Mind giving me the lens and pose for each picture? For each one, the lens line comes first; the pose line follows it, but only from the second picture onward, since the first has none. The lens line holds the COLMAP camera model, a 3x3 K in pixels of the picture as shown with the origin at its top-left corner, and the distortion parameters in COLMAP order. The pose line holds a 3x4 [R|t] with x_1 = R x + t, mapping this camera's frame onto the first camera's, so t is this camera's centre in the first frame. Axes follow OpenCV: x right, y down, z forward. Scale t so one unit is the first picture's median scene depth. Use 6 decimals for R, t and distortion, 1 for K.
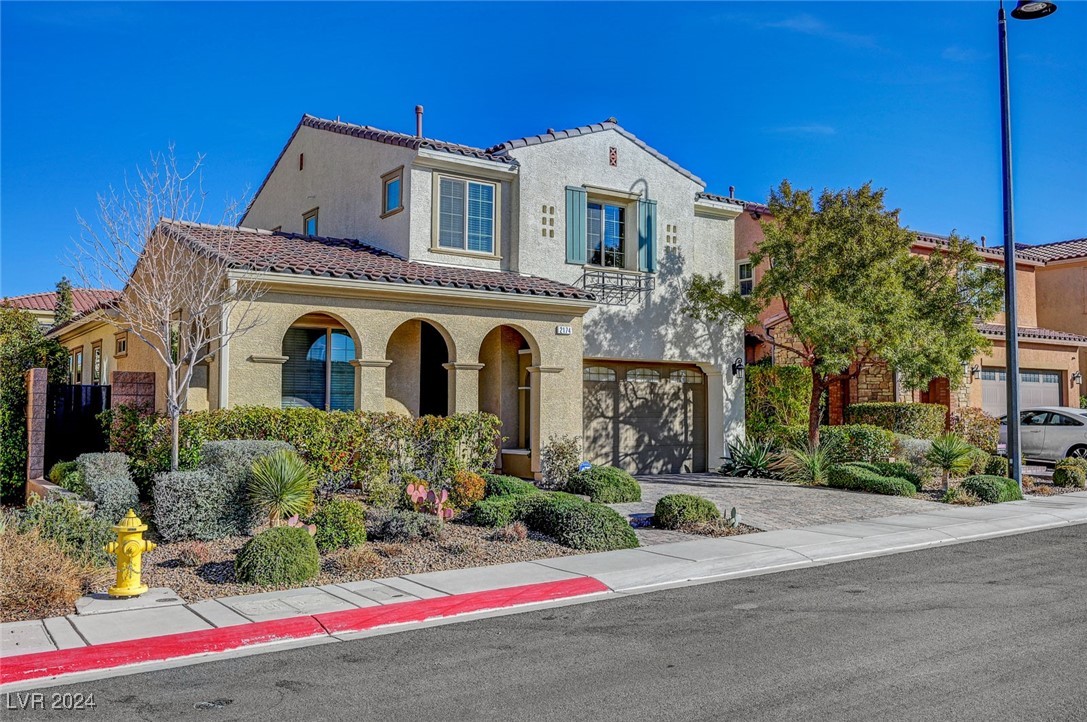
lens RADIAL K [[930.6, 0, 542.3], [0, 930.6, 400.3], [0, 0, 1]] dist [-0.008371, -0.002776]
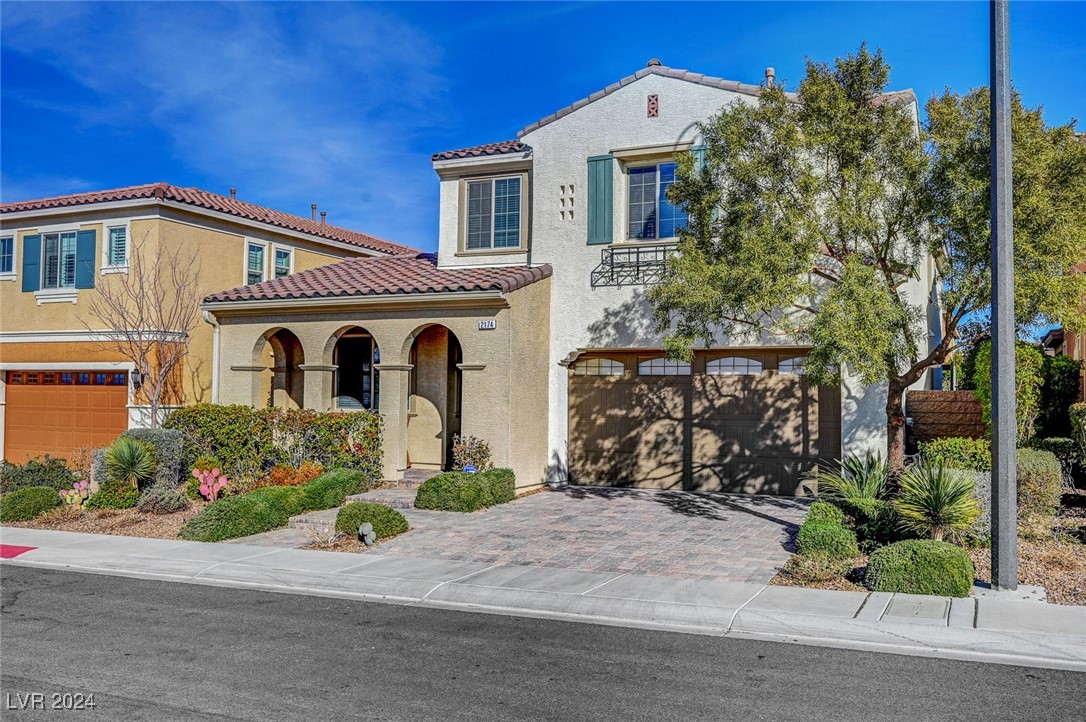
lens RADIAL K [[929.7, 0, 541.7], [0, 929.7, 398.3], [0, 0, 1]] dist [-0.008371, -0.002776]
pose [[0.523713, 0.002723, -0.851891, 0.715421], [0.002867, 0.999984, 0.004959, -0.004669], [0.851890, -0.005039, 0.523696, 0.467142]]
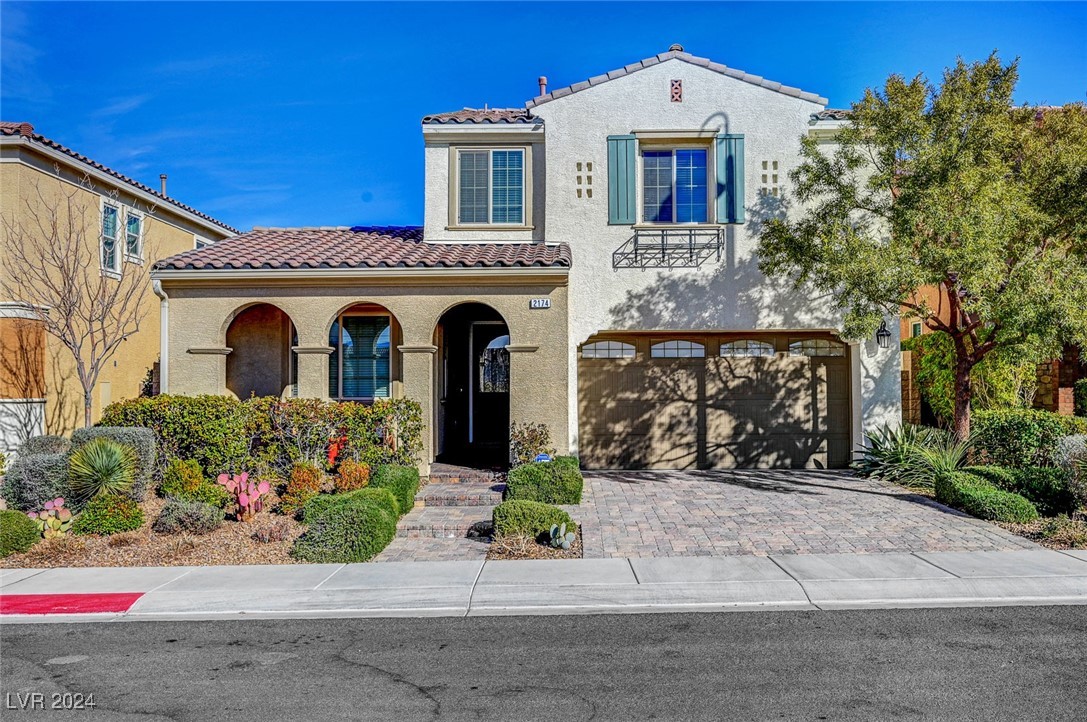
lens RADIAL K [[866.5, 0, 541.3], [0, 866.5, 392.6], [0, 0, 1]] dist [0.000341, -0.014083]
pose [[0.818023, -0.004544, -0.575168, 0.415088], [0.015395, 0.999784, 0.013996, -0.002311], [0.574980, -0.020304, 0.817916, 0.277999]]
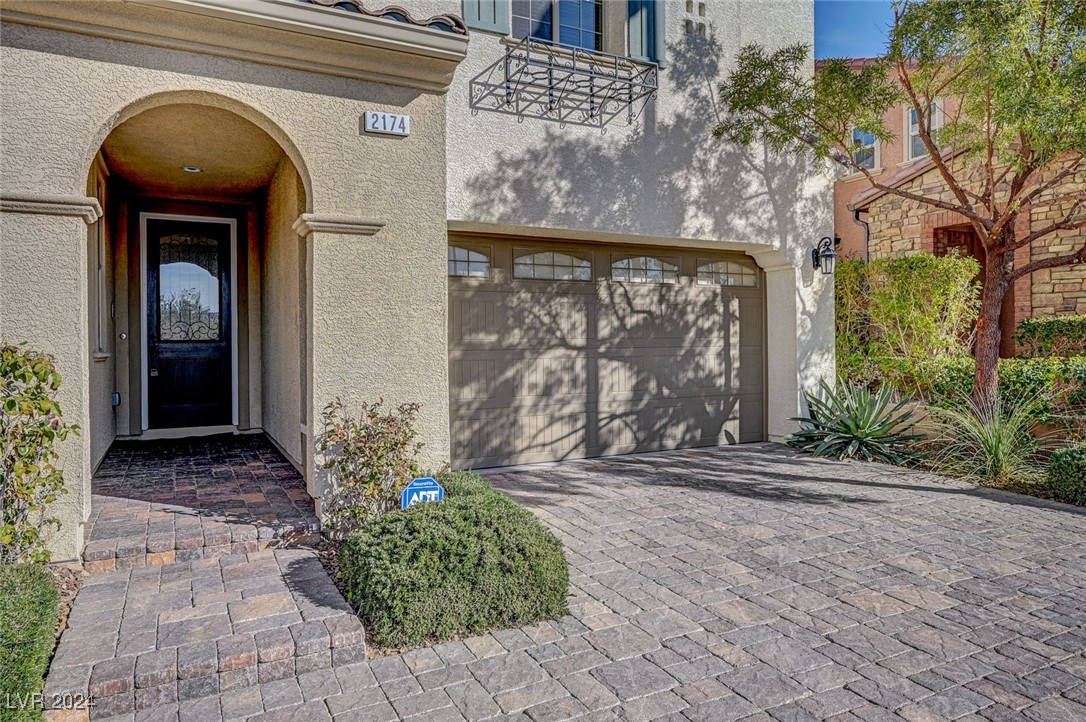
lens RADIAL K [[692.3, 0, 544.8], [0, 692.3, 348.5], [0, 0, 1]] dist [-0.006166, -0.000807]
pose [[0.992254, -0.007575, -0.123991, 0.102937], [0.010944, 0.999589, 0.026512, 0.008442], [0.123739, -0.027664, 0.991929, 0.609132]]
